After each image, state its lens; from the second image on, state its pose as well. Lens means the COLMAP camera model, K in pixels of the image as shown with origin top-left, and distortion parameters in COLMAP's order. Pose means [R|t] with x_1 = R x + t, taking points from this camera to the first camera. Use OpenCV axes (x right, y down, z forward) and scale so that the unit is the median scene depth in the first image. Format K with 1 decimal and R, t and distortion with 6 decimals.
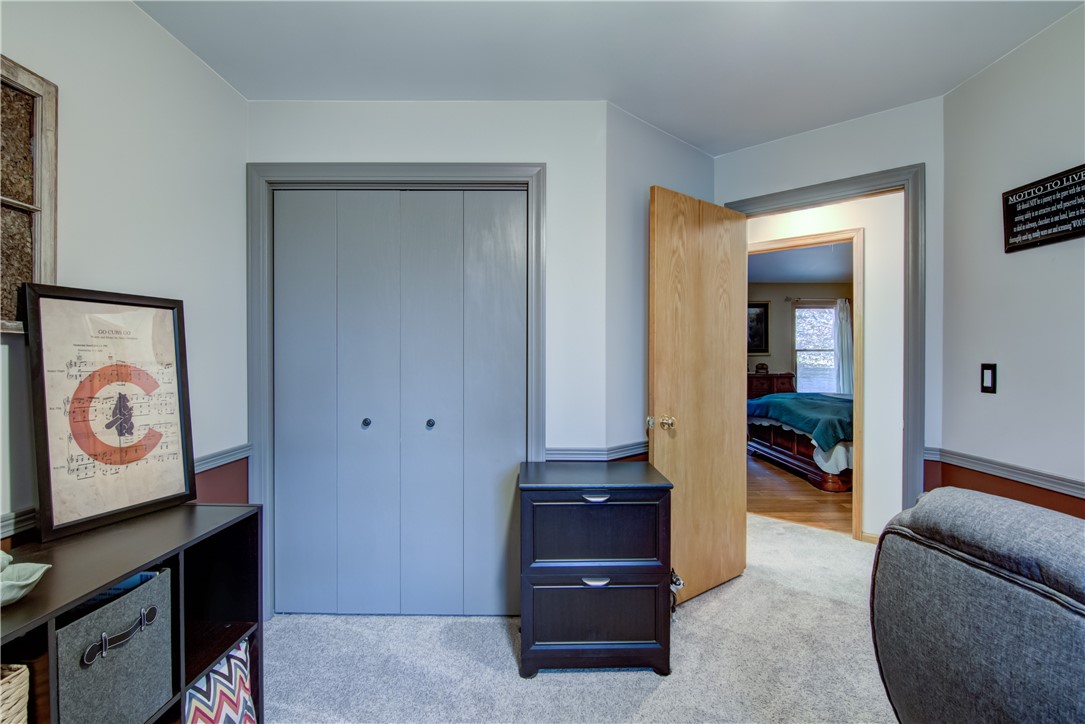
lens RADIAL K [[568.0, 0, 543.2], [0, 568.0, 351.9], [0, 0, 1]] dist [-0.006499, -0.000661]
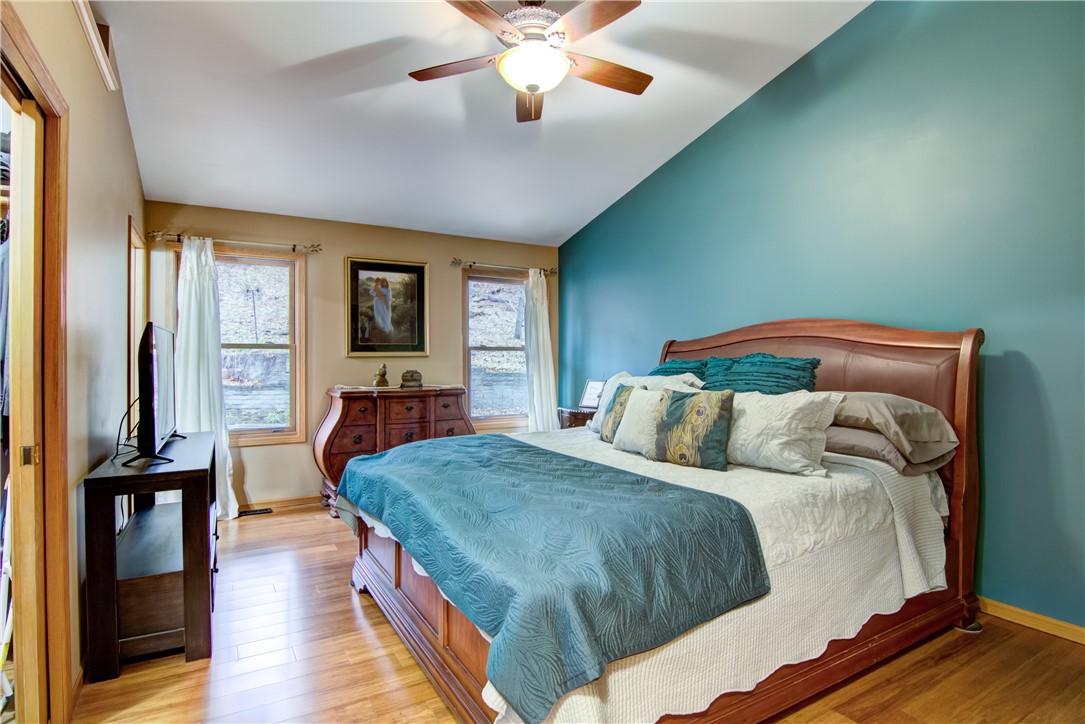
lens RADIAL K [[568.0, 0, 545.0], [0, 568.0, 360.1], [0, 0, 1]] dist [-0.006499, -0.000661]
pose [[0.863043, -0.002446, 0.505124, 0.210876], [-0.003000, 0.999946, 0.009968, 0.003640], [-0.505121, -0.010119, 0.862989, 0.438820]]
